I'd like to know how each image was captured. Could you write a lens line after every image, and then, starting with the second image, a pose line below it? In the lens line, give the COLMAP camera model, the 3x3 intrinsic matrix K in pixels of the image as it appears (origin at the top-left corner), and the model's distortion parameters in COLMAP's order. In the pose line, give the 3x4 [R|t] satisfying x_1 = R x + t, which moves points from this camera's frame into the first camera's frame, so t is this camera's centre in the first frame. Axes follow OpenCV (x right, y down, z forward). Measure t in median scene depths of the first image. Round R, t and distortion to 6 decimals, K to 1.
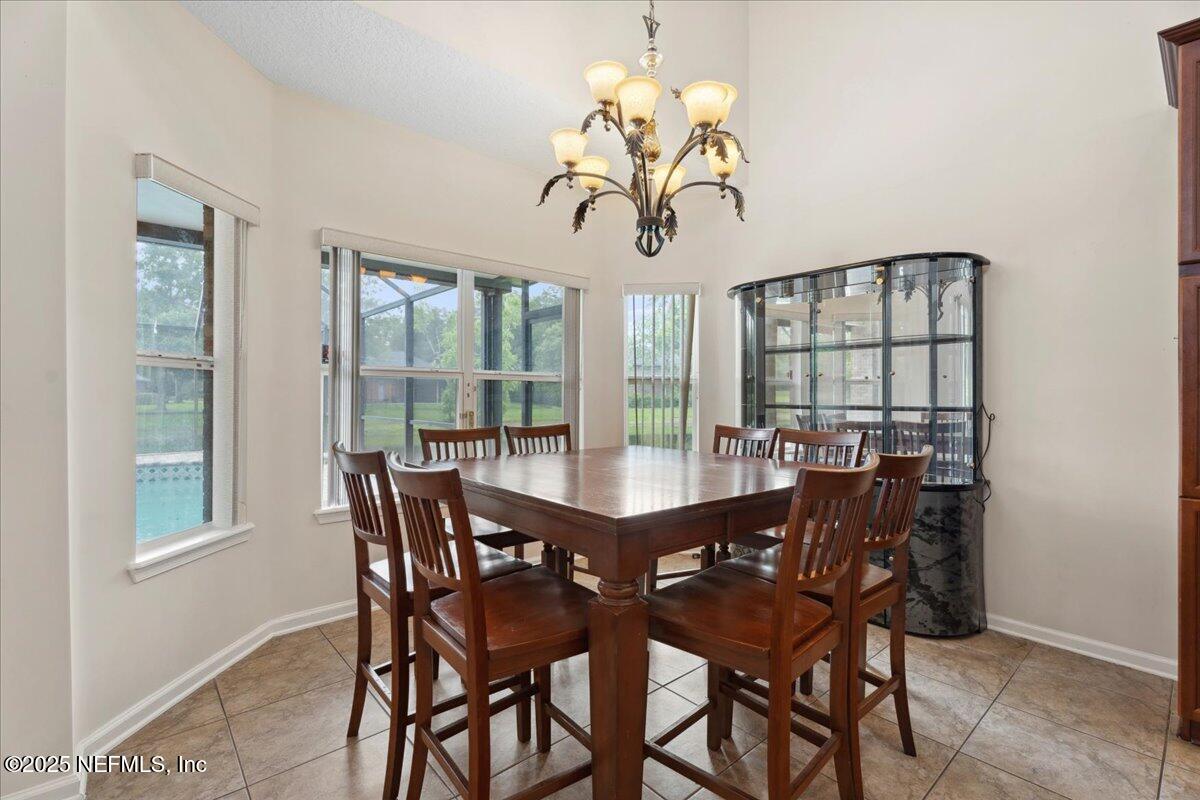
lens RADIAL K [[527.5, 0, 565.0], [0, 527.5, 398.0], [0, 0, 1]] dist [0.001868, 0.000725]
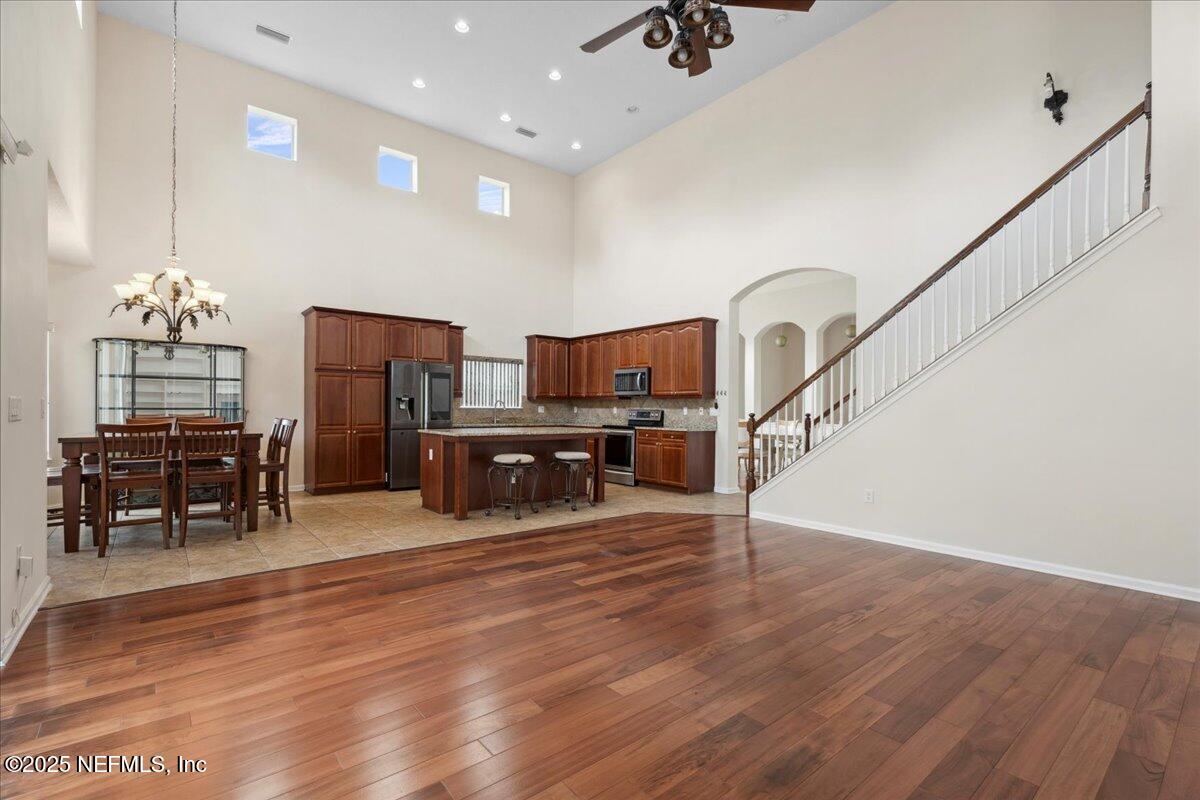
lens RADIAL K [[548.6, 0, 600.0], [0, 548.6, 400.0], [0, 0, 1]] dist [-0.001321, 0.000055]
pose [[0.001161, 0.003478, 0.999993, -1.855589], [-0.003284, 0.999989, -0.003474, -0.013667], [-0.999994, -0.003280, 0.001172, -0.716883]]
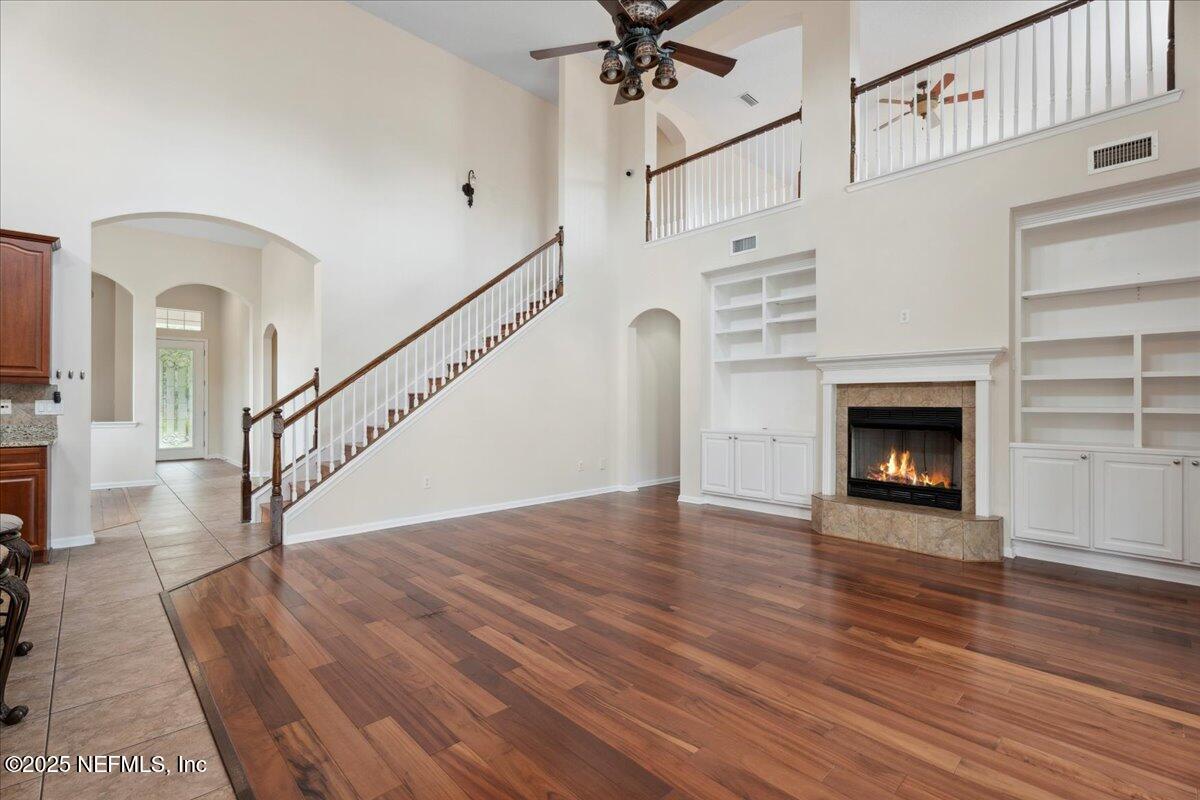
lens RADIAL K [[531.8, 0, 592.5], [0, 531.8, 399.9], [0, 0, 1]] dist [-0.001690, -0.000034]
pose [[-0.997436, -0.014138, -0.070159, -0.458090], [-0.013959, 0.999898, -0.003049, -0.008042], [0.070195, -0.002062, -0.997531, 0.388587]]
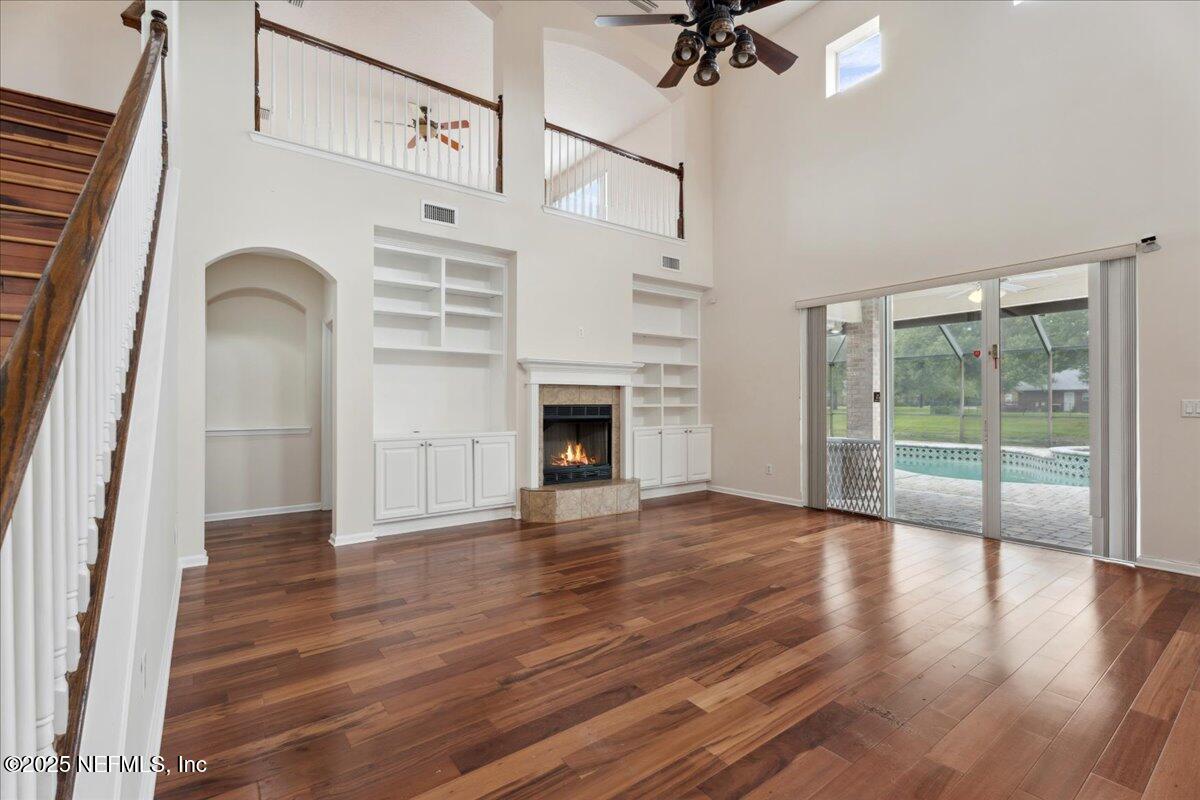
lens RADIAL K [[529.0, 0, 600.0], [0, 529.0, 400.0], [0, 0, 1]] dist [-0.000538, 0.000301]
pose [[-0.051876, -0.015080, -0.998540, 0.573391], [-0.001153, 0.999886, -0.015041, 0.008958], [0.998653, 0.000371, -0.051888, -1.101604]]
